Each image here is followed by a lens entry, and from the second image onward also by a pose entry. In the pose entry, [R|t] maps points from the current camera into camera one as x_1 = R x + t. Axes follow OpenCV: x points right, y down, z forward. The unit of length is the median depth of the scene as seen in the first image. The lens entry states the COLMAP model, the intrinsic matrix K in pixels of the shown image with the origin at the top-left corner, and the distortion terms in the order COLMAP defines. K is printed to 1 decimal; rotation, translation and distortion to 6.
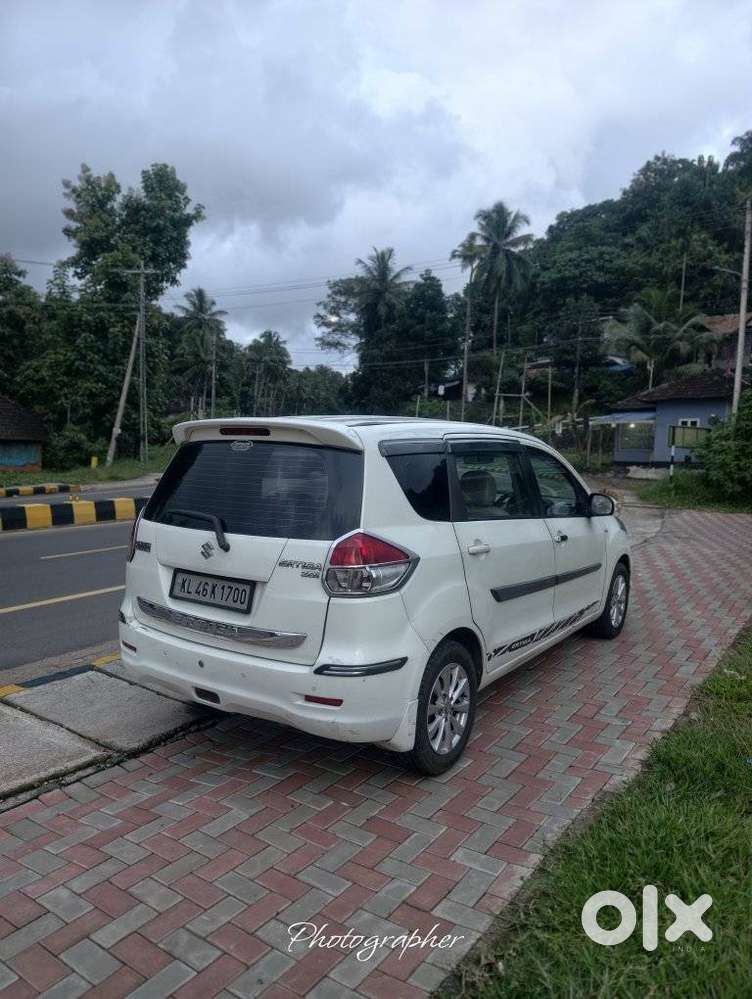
lens RADIAL K [[707.1, 0, 380.5], [0, 707.1, 503.5], [0, 0, 1]] dist [0.008532, -0.029035]
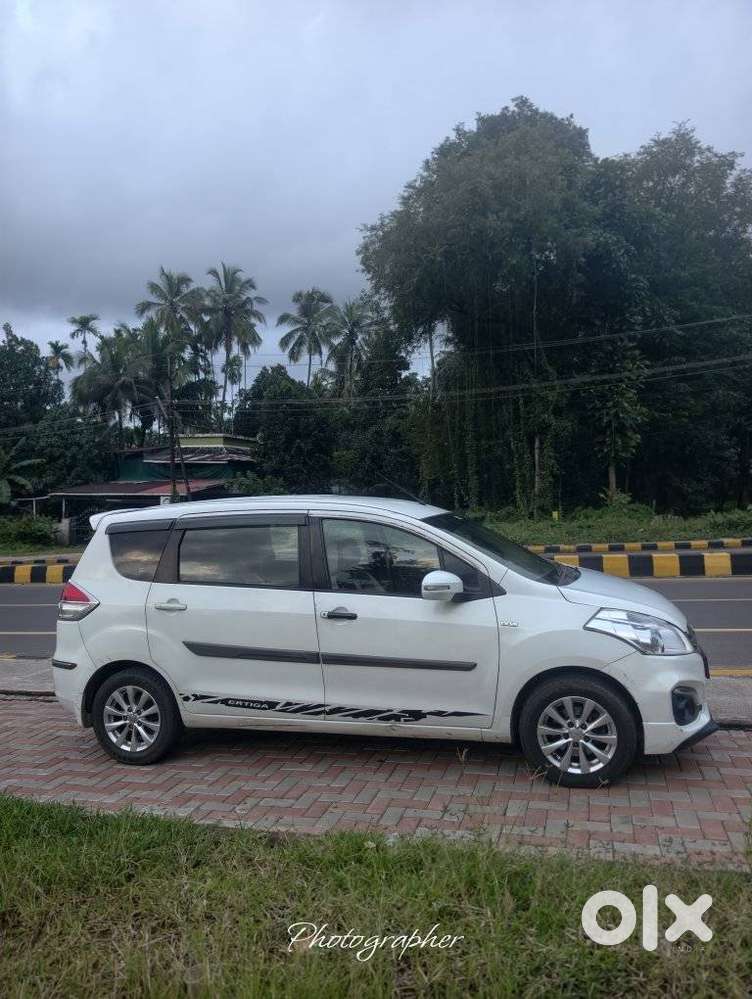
lens RADIAL K [[707.1, 0, 386.8], [0, 707.1, 497.7], [0, 0, 1]] dist [0.008532, -0.029035]
pose [[0.327796, -0.032356, -0.944194, 0.351900], [-0.032157, 0.998452, -0.045379, -0.020309], [0.944201, 0.045237, 0.326248, 0.225652]]
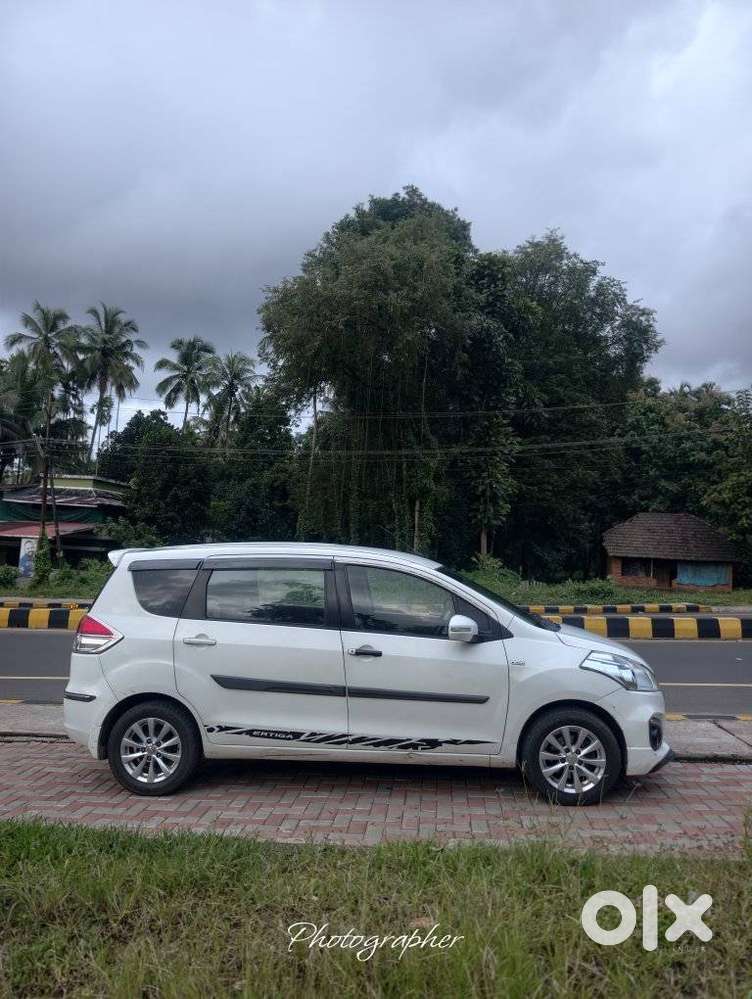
lens RADIAL K [[707.1, 0, 376.4], [0, 707.1, 490.9], [0, 0, 1]] dist [0.008532, -0.029035]
pose [[0.497698, -0.089770, -0.862692, 0.359190], [-0.073063, 0.986755, -0.144830, -0.011557], [0.864267, 0.135113, 0.484548, 0.142916]]
